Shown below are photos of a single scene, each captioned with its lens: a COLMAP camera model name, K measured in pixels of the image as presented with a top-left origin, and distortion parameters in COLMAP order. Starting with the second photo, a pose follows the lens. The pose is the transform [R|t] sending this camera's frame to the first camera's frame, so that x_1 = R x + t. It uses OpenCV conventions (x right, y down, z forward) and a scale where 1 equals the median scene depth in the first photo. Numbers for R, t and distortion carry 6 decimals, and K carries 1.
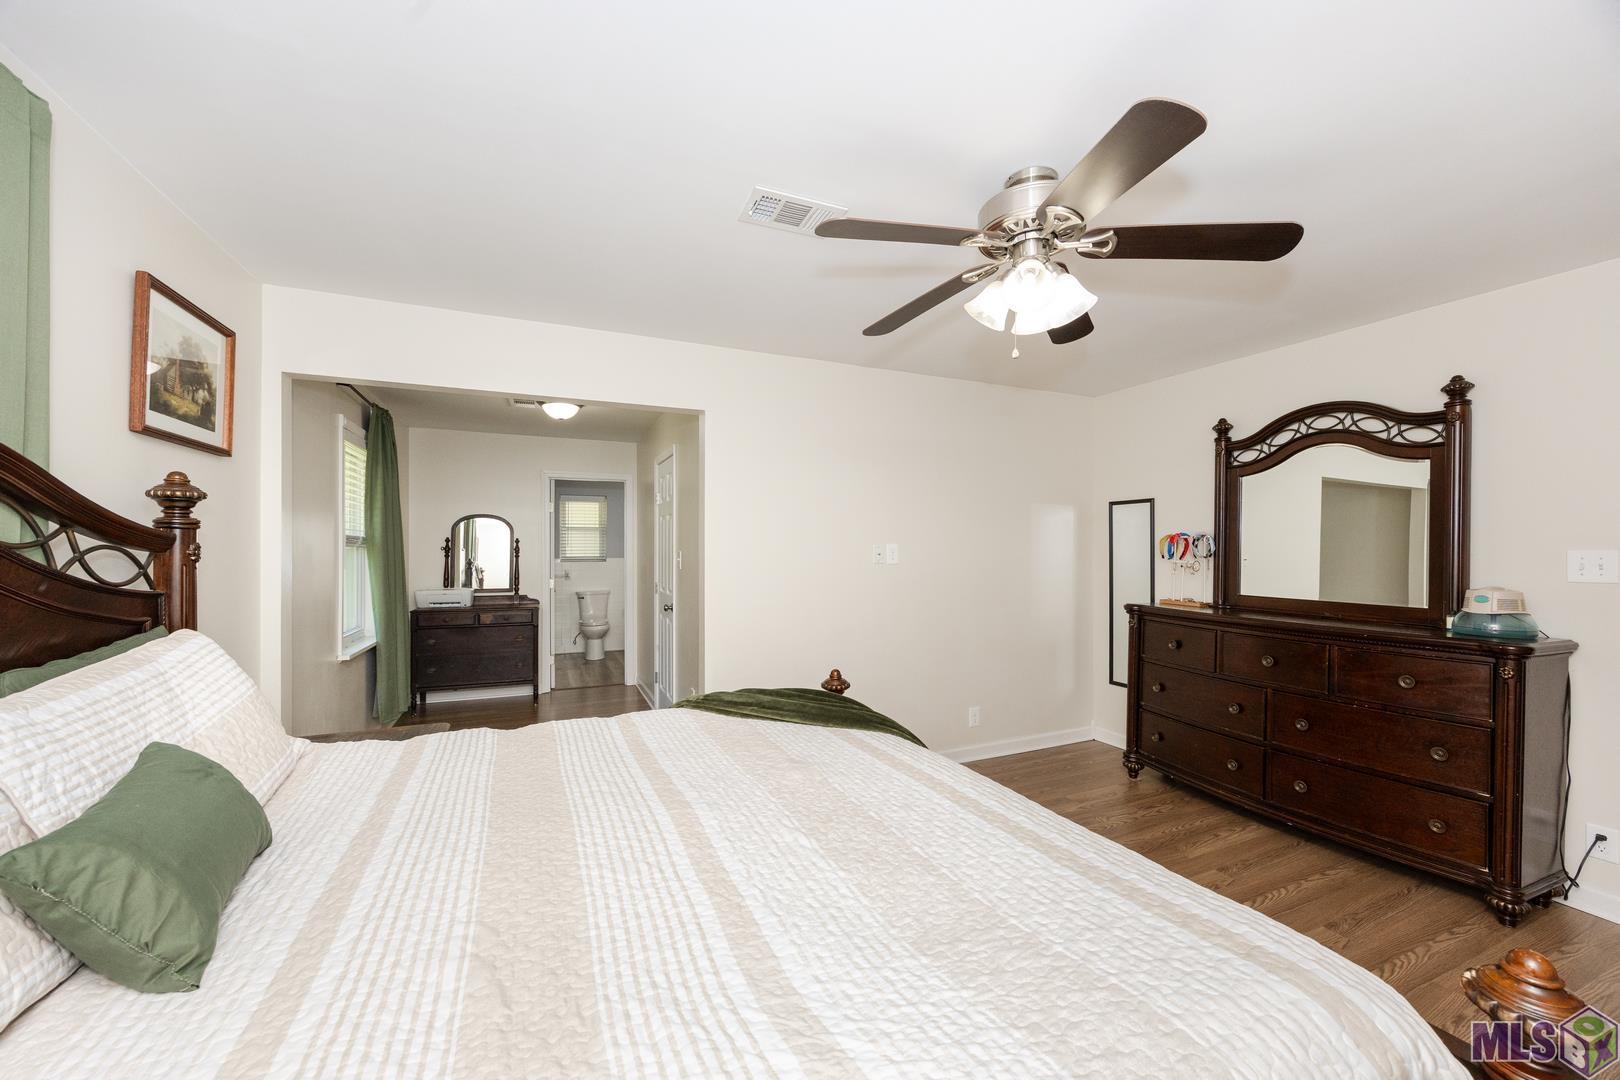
lens RADIAL K [[614.4, 0, 808.7], [0, 614.4, 547.7], [0, 0, 1]] dist [-0.012318, -0.000165]
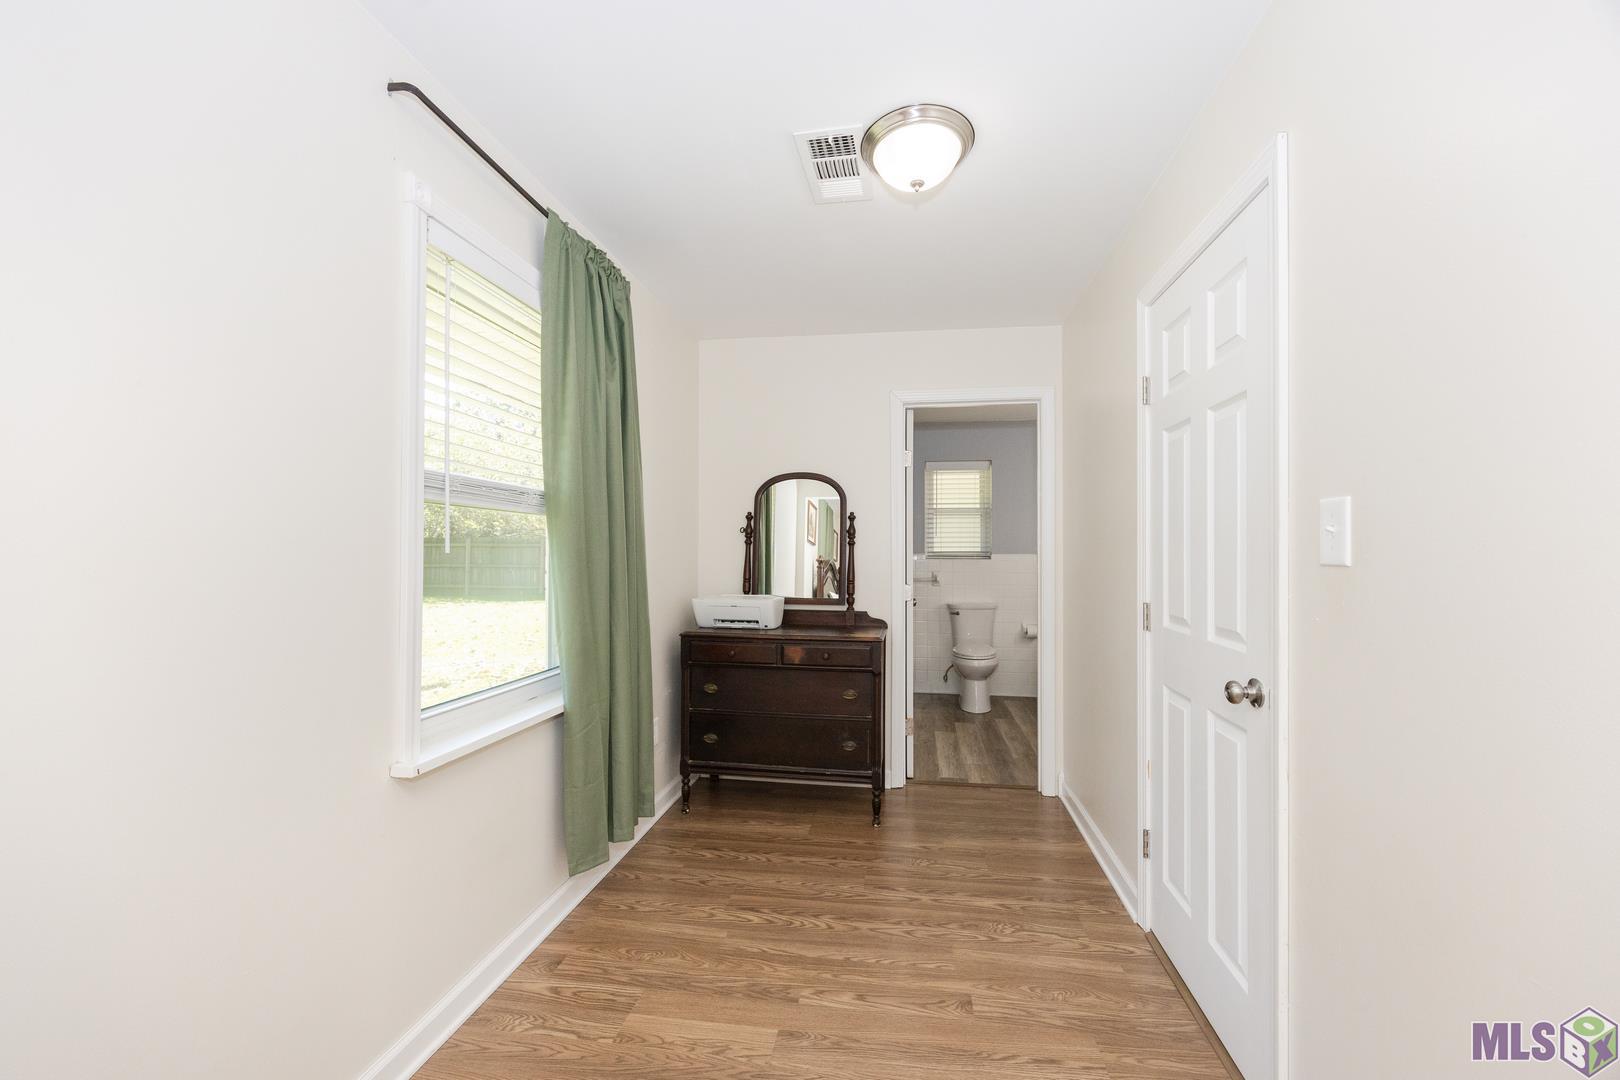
lens RADIAL K [[614.4, 0, 816.8], [0, 614.4, 549.4], [0, 0, 1]] dist [-0.012318, -0.000165]
pose [[0.843462, 0.001198, -0.537188, -0.190896], [-0.003793, 0.999986, -0.003727, 0.021392], [0.537176, 0.005181, 0.843454, 0.488192]]
